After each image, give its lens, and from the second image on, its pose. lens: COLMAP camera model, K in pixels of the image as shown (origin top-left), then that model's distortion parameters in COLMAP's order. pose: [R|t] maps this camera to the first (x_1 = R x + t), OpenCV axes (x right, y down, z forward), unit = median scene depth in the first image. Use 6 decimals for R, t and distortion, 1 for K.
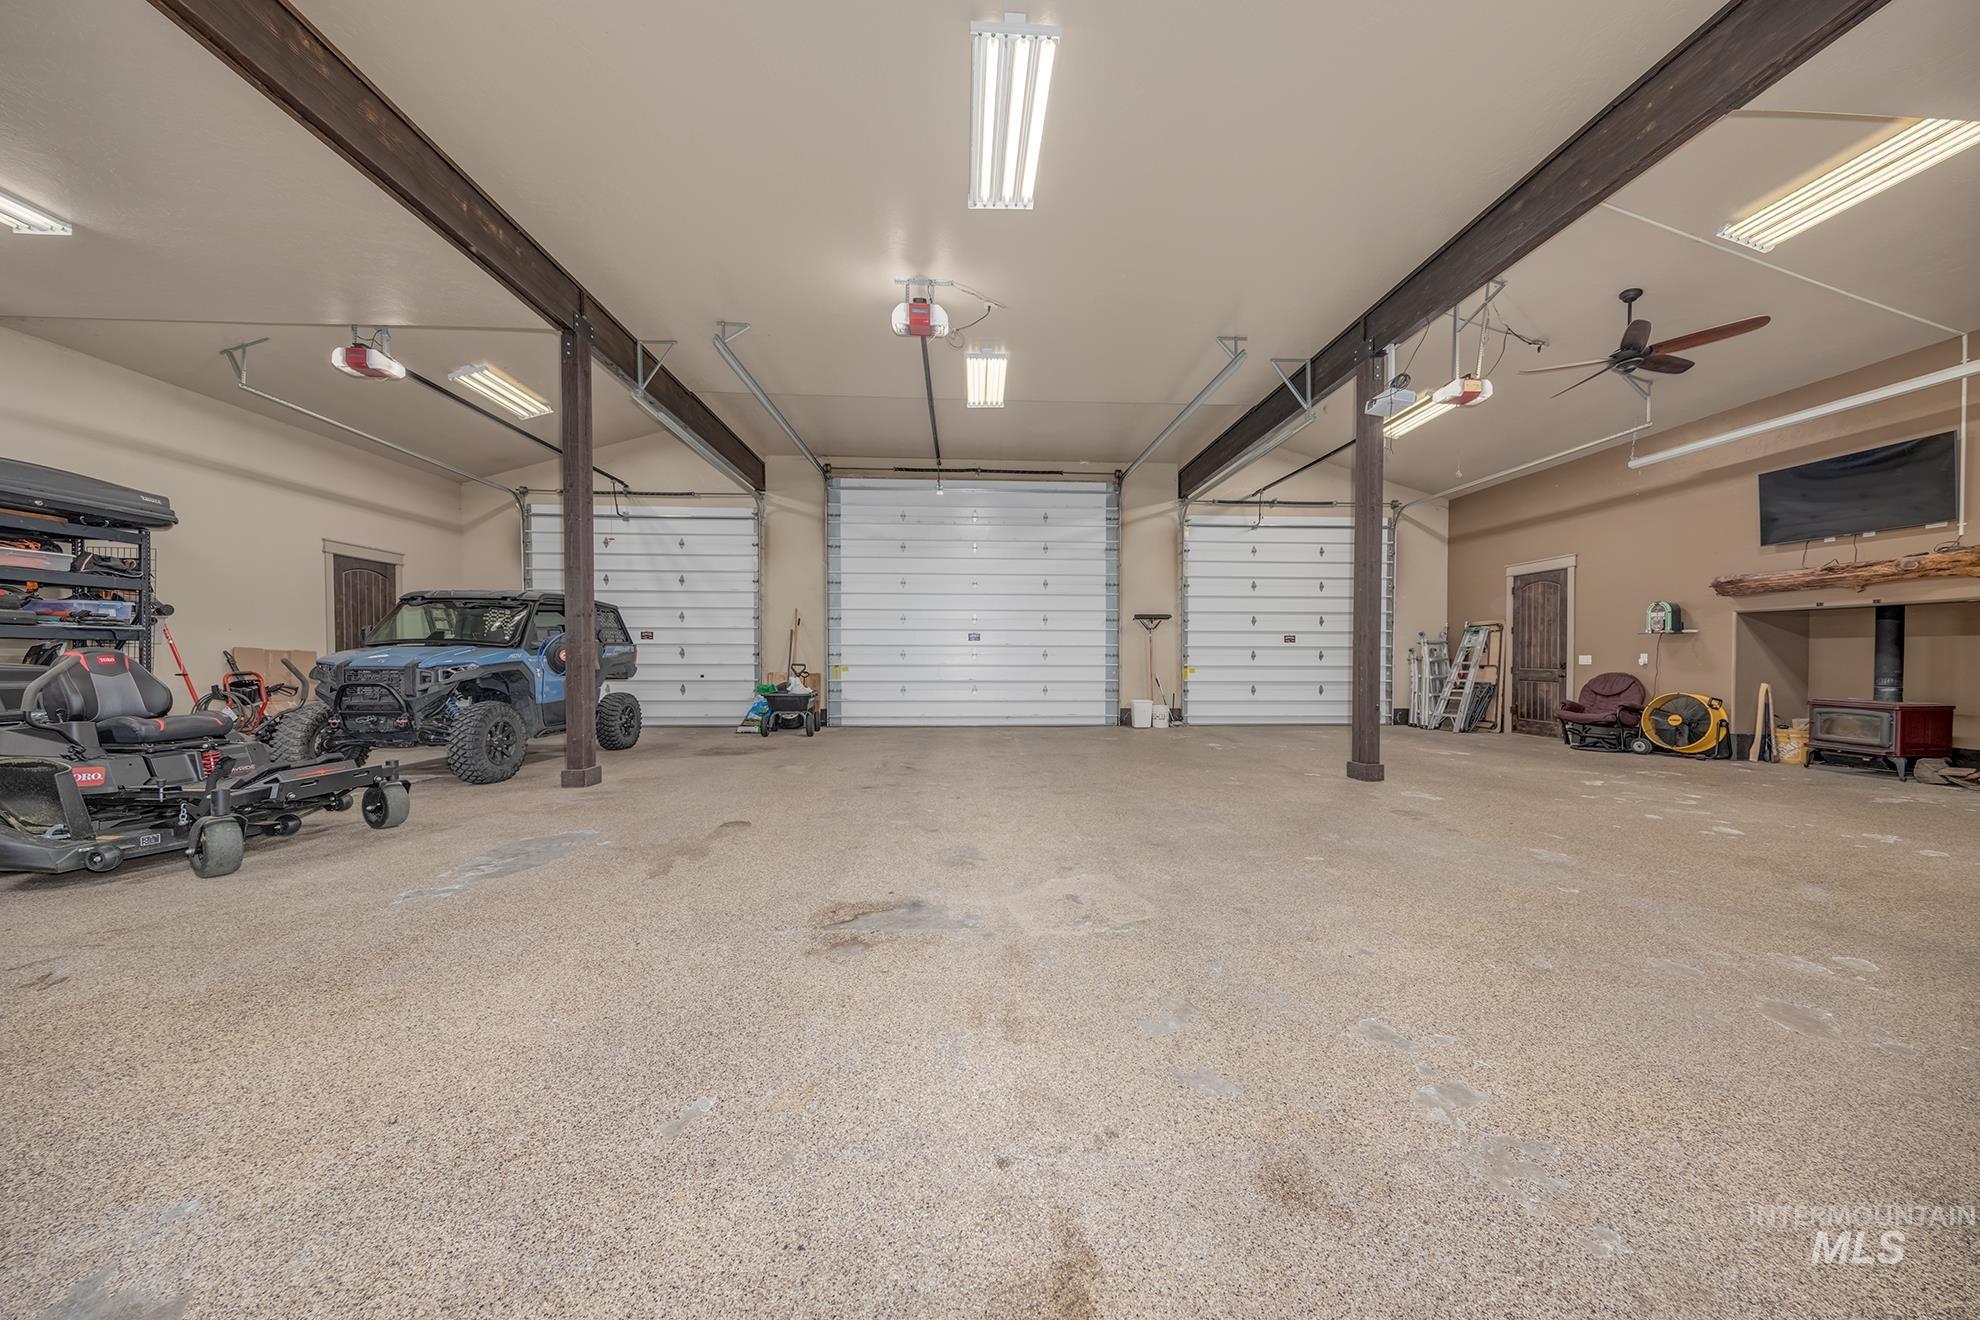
lens RADIAL K [[644.0, 0, 992.3], [0, 644.0, 661.0], [0, 0, 1]] dist [-0.001777, -0.000819]
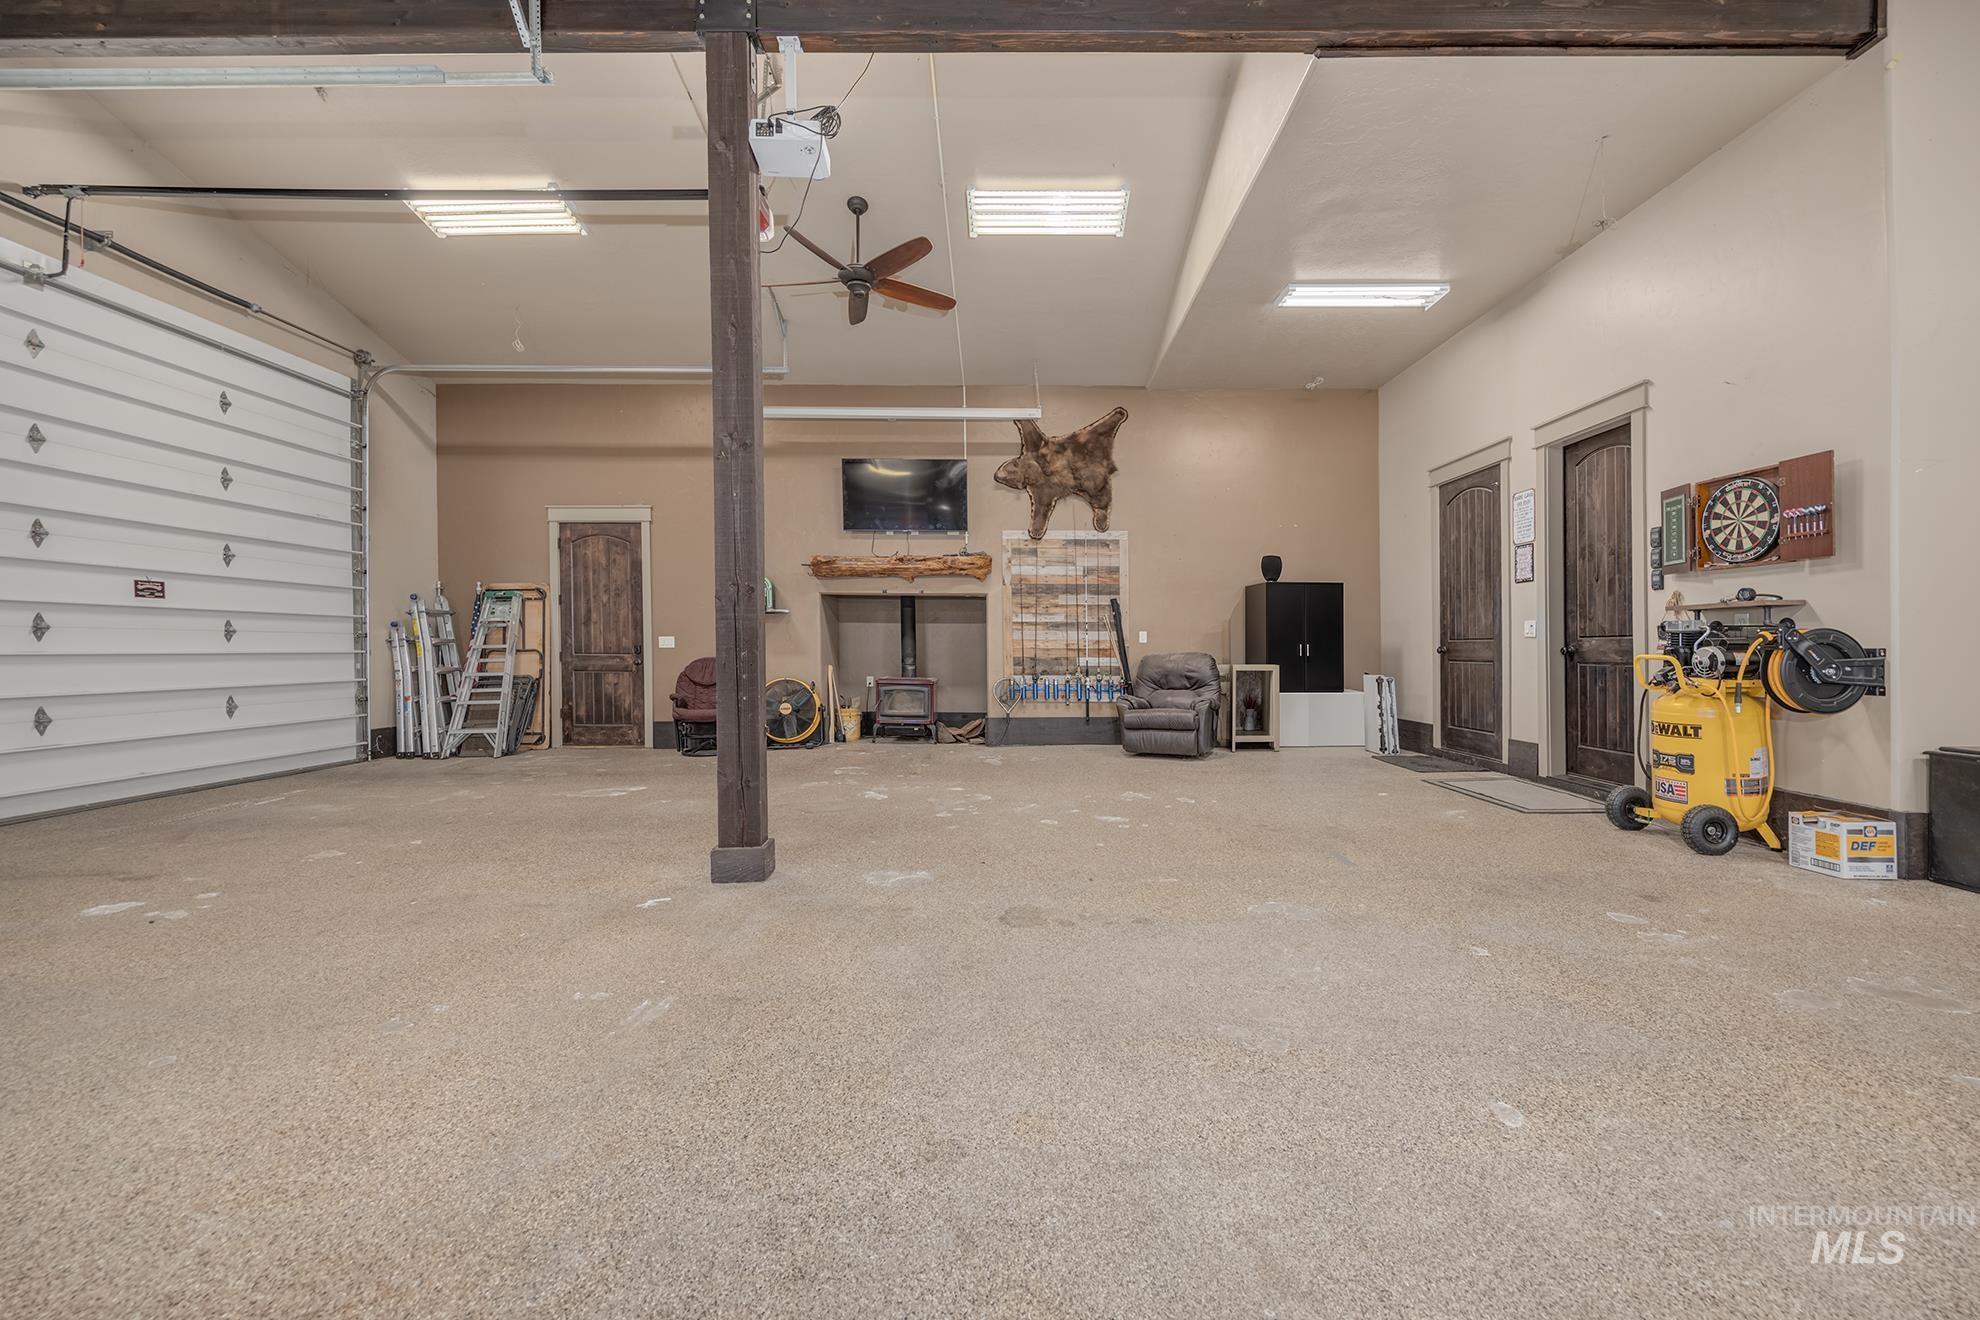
lens RADIAL K [[774.9, 0, 994.0], [0, 774.9, 653.1], [0, 0, 1]] dist [0.003843, -0.001976]
pose [[0.061402, -0.010370, 0.998059, -0.007729], [0.000796, 0.999946, 0.010340, 0.002903], [-0.998113, 0.000160, 0.061407, 0.673229]]
